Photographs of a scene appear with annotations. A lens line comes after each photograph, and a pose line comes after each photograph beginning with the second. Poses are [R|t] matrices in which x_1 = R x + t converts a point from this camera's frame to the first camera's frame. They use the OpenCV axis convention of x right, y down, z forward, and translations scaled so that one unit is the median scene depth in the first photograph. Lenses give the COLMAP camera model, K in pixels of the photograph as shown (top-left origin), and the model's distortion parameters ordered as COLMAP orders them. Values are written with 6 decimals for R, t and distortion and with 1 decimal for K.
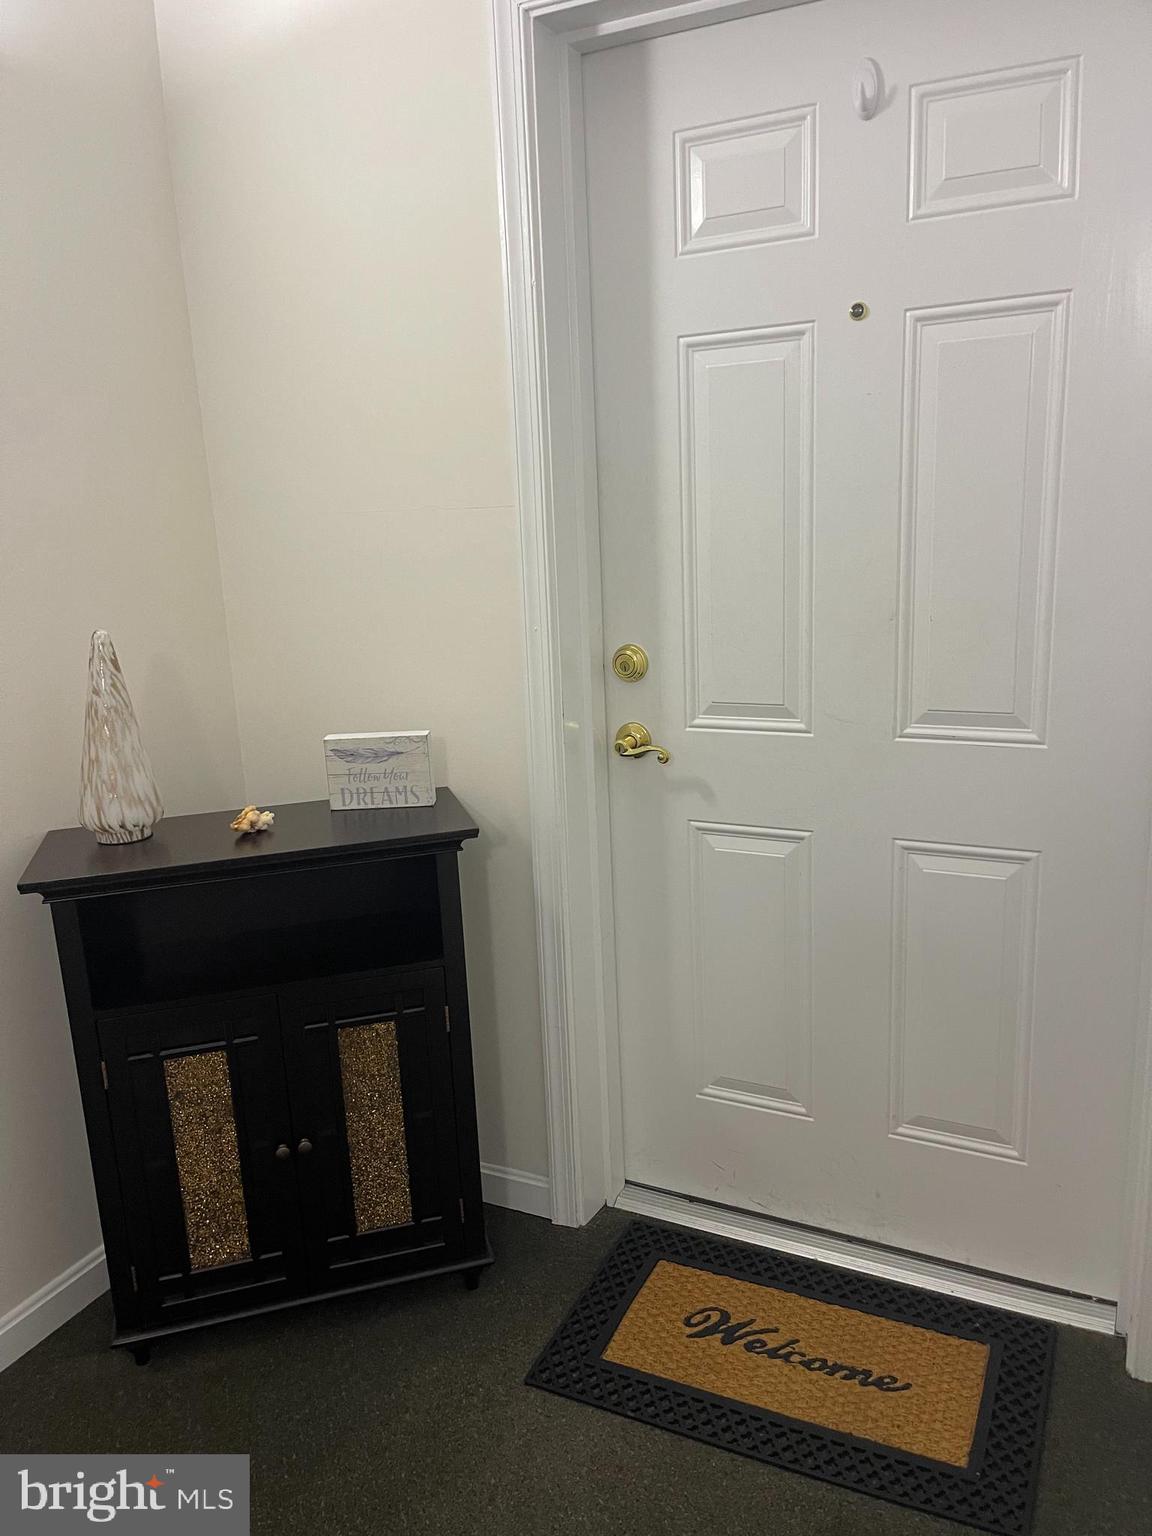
lens RADIAL K [[1161.5, 0, 555.7], [0, 1161.5, 772.6], [0, 0, 1]] dist [0.096730, -0.103973]
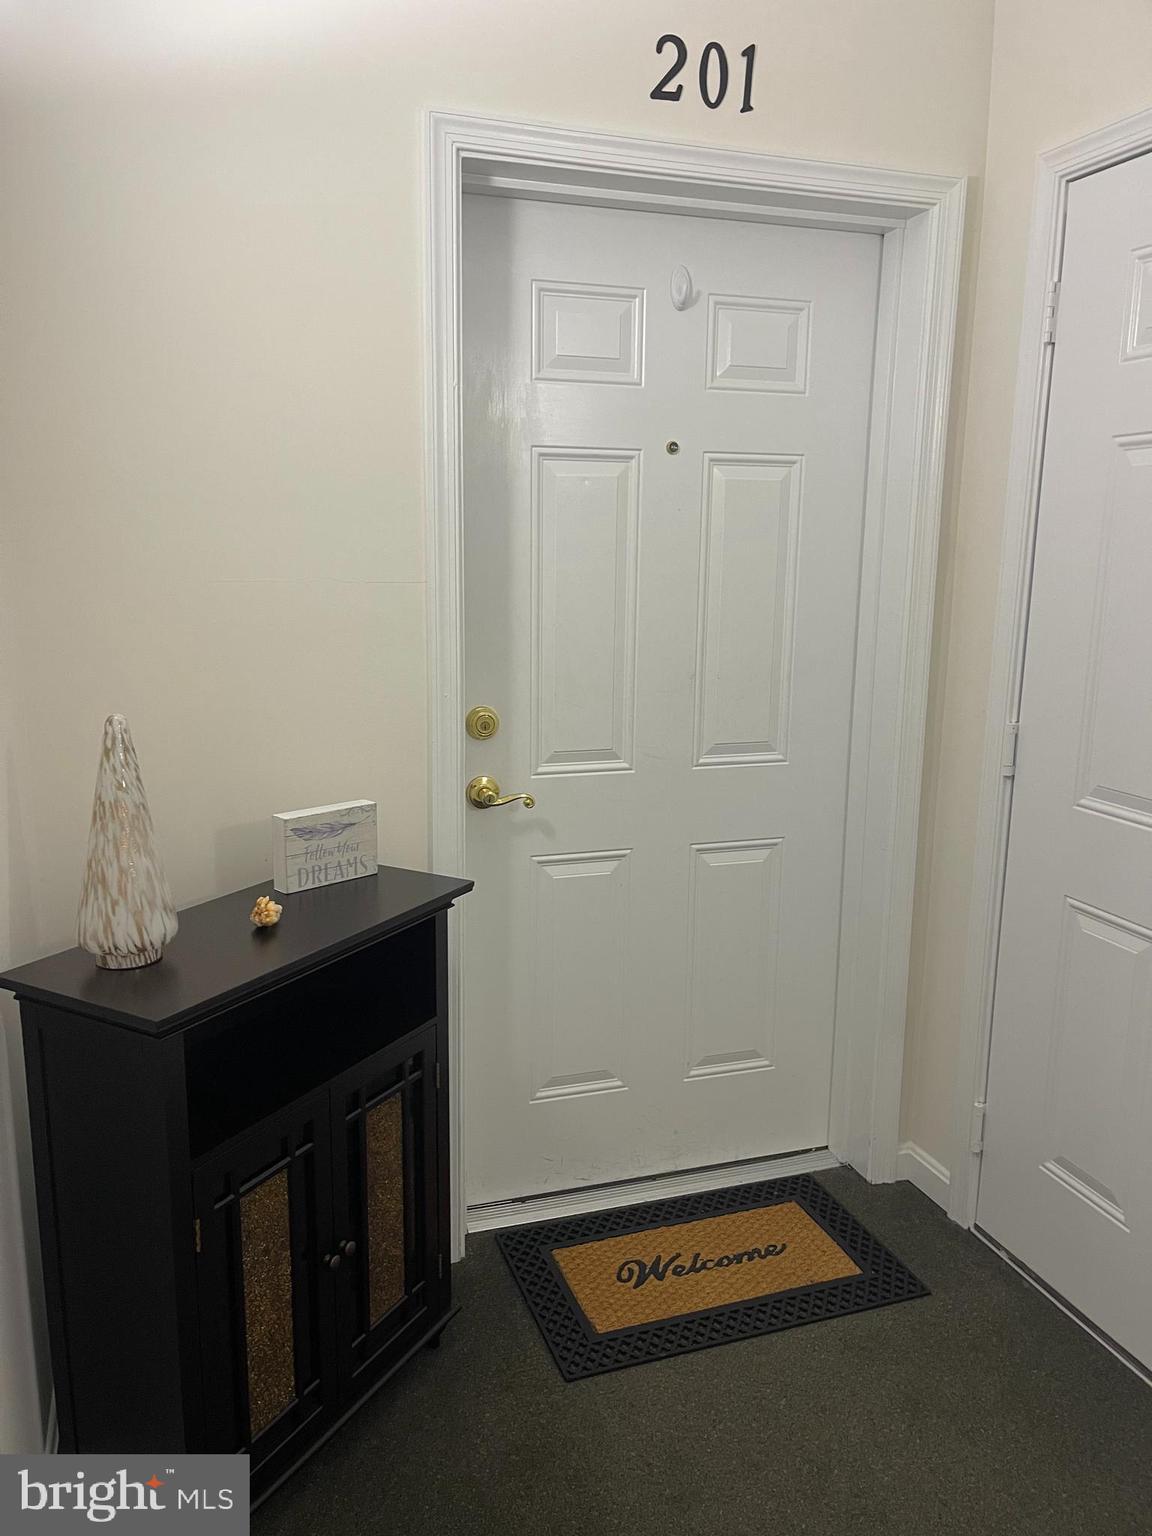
lens RADIAL K [[1161.5, 0, 555.7], [0, 1161.5, 772.6], [0, 0, 1]] dist [0.096730, -0.103973]
pose [[0.701510, -0.083119, 0.707796, -0.718864], [0.123899, 0.992275, -0.006272, -0.033166], [-0.701807, 0.092095, 0.706389, 0.177221]]
